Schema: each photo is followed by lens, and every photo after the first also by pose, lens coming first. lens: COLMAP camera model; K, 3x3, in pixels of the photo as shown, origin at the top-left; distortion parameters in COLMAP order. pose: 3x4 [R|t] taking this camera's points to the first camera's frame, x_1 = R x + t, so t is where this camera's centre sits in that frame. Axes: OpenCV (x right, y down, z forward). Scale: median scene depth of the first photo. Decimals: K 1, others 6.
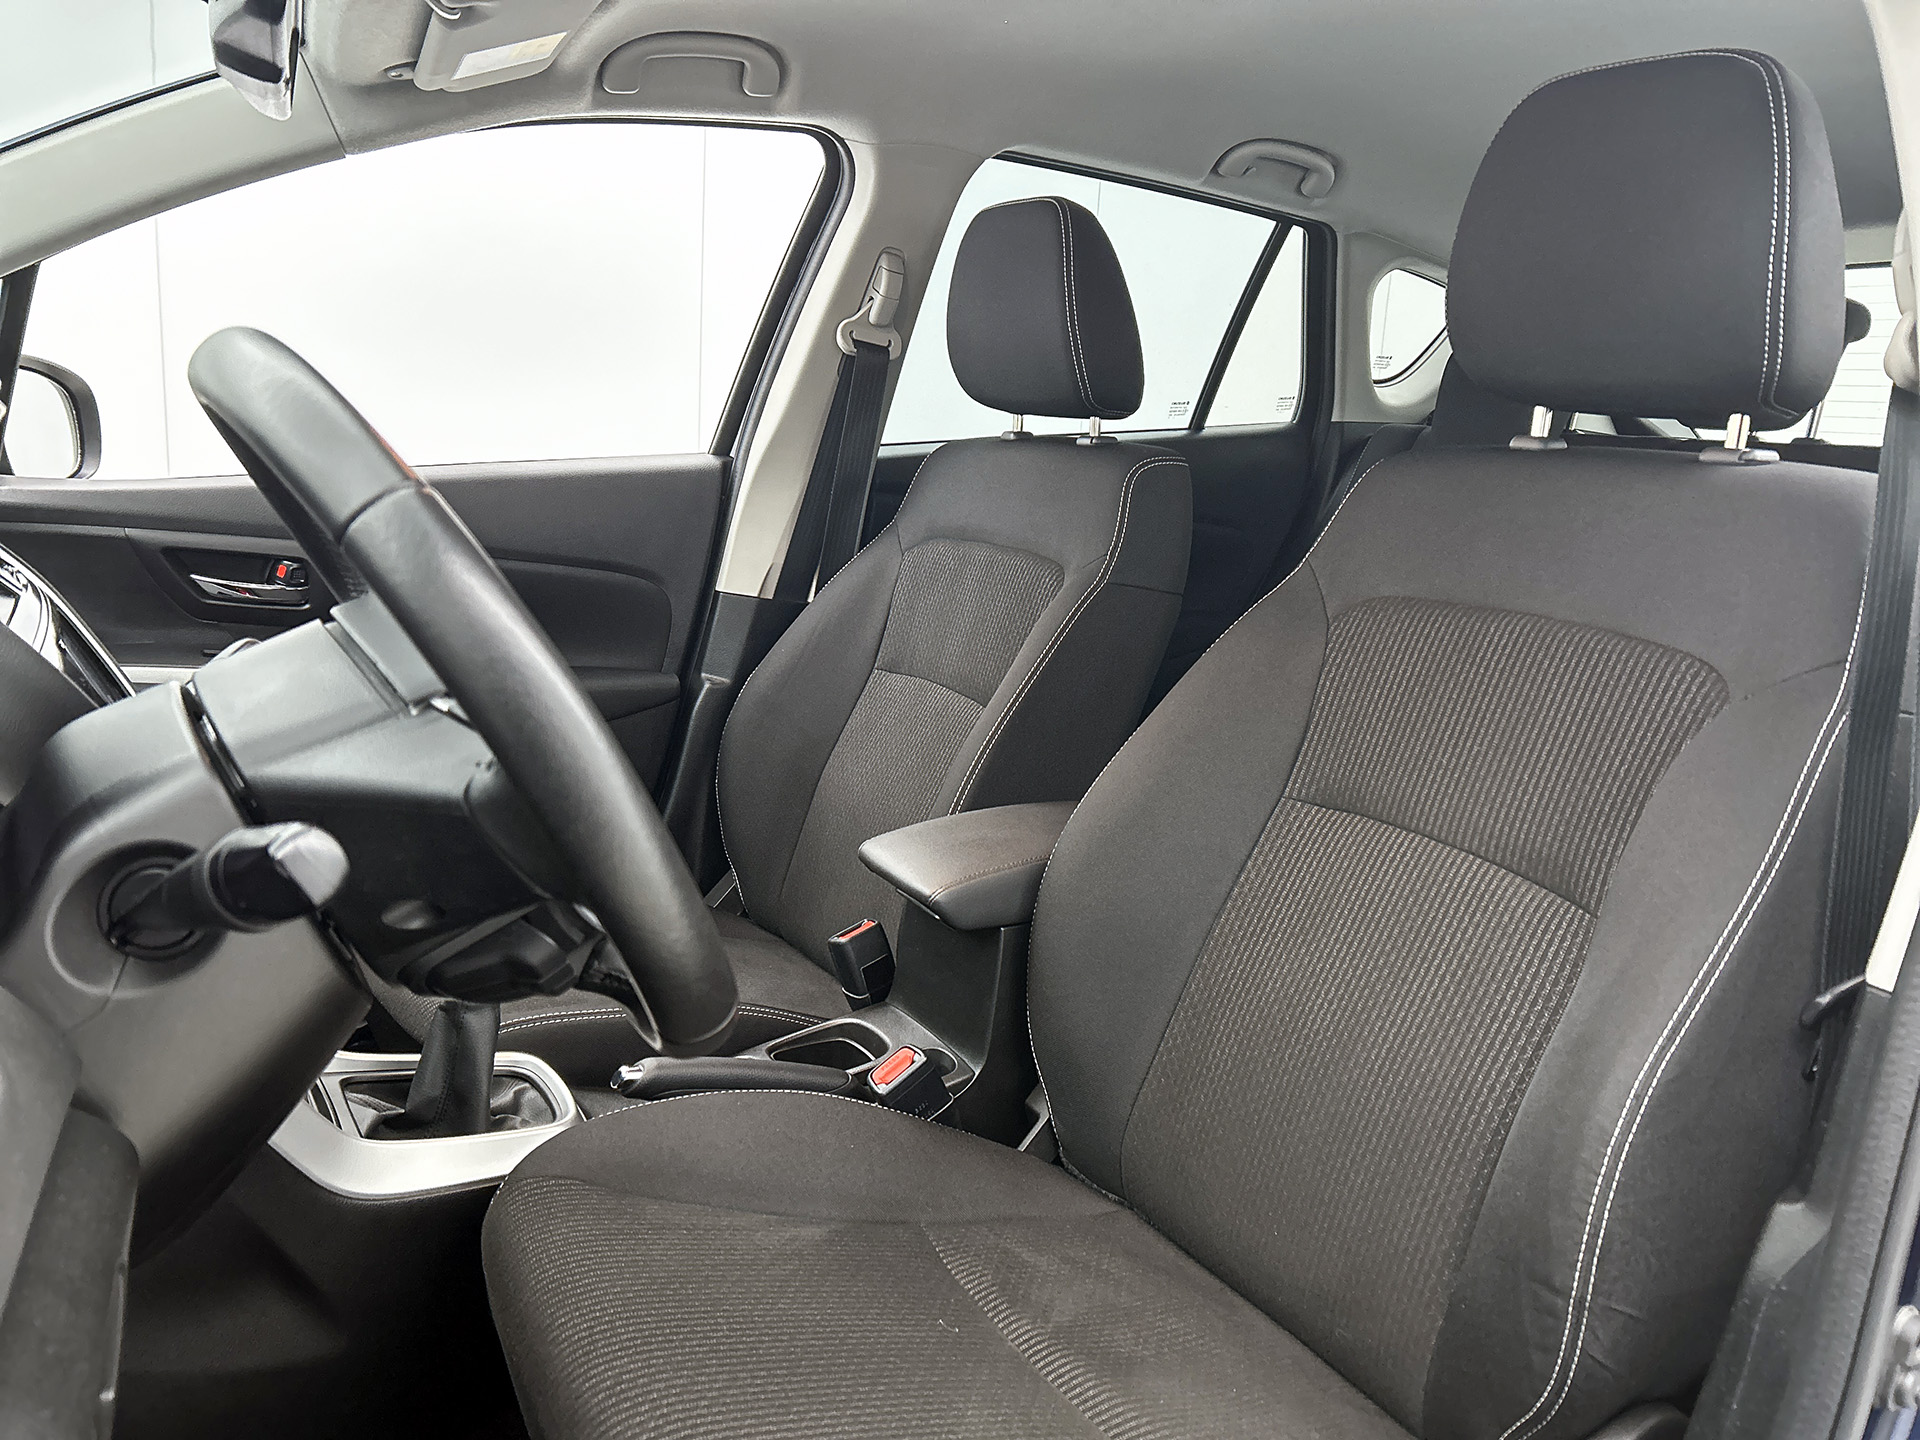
lens RADIAL K [[1442.8, 0, 949.1], [0, 1442.8, 714.9], [0, 0, 1]] dist [0.076251, -0.121284]
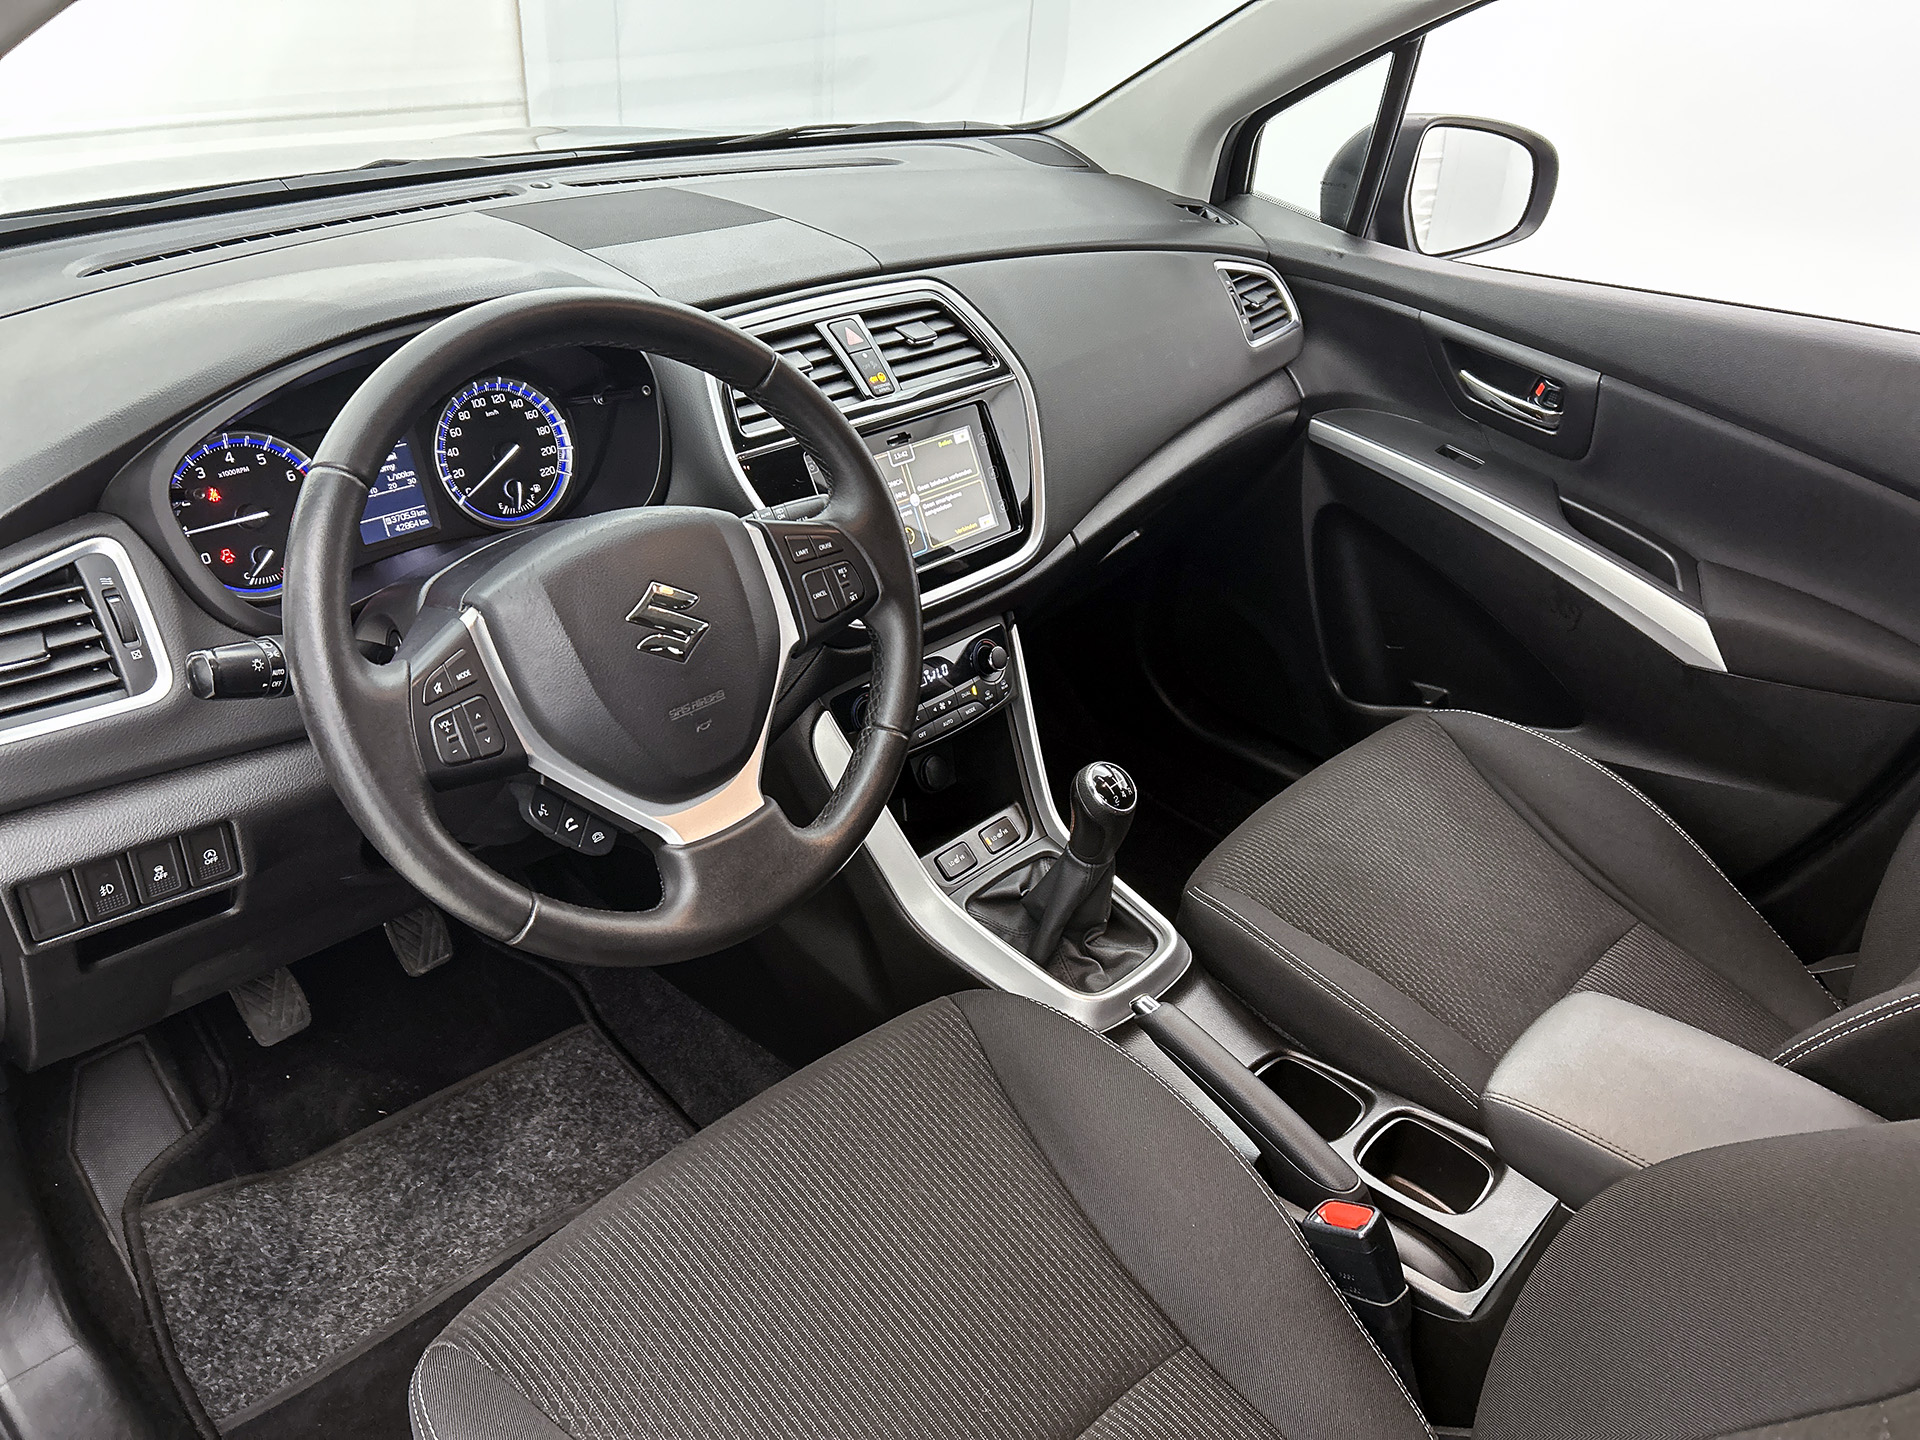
lens RADIAL K [[1479.4, 0, 970.7], [0, 1479.4, 731.9], [0, 0, 1]] dist [0.079198, -0.106262]
pose [[0.231745, 0.485006, -0.843246, 0.345657], [-0.248291, 0.867624, 0.430791, -0.212444], [0.940556, 0.109536, 0.321490, 0.339242]]
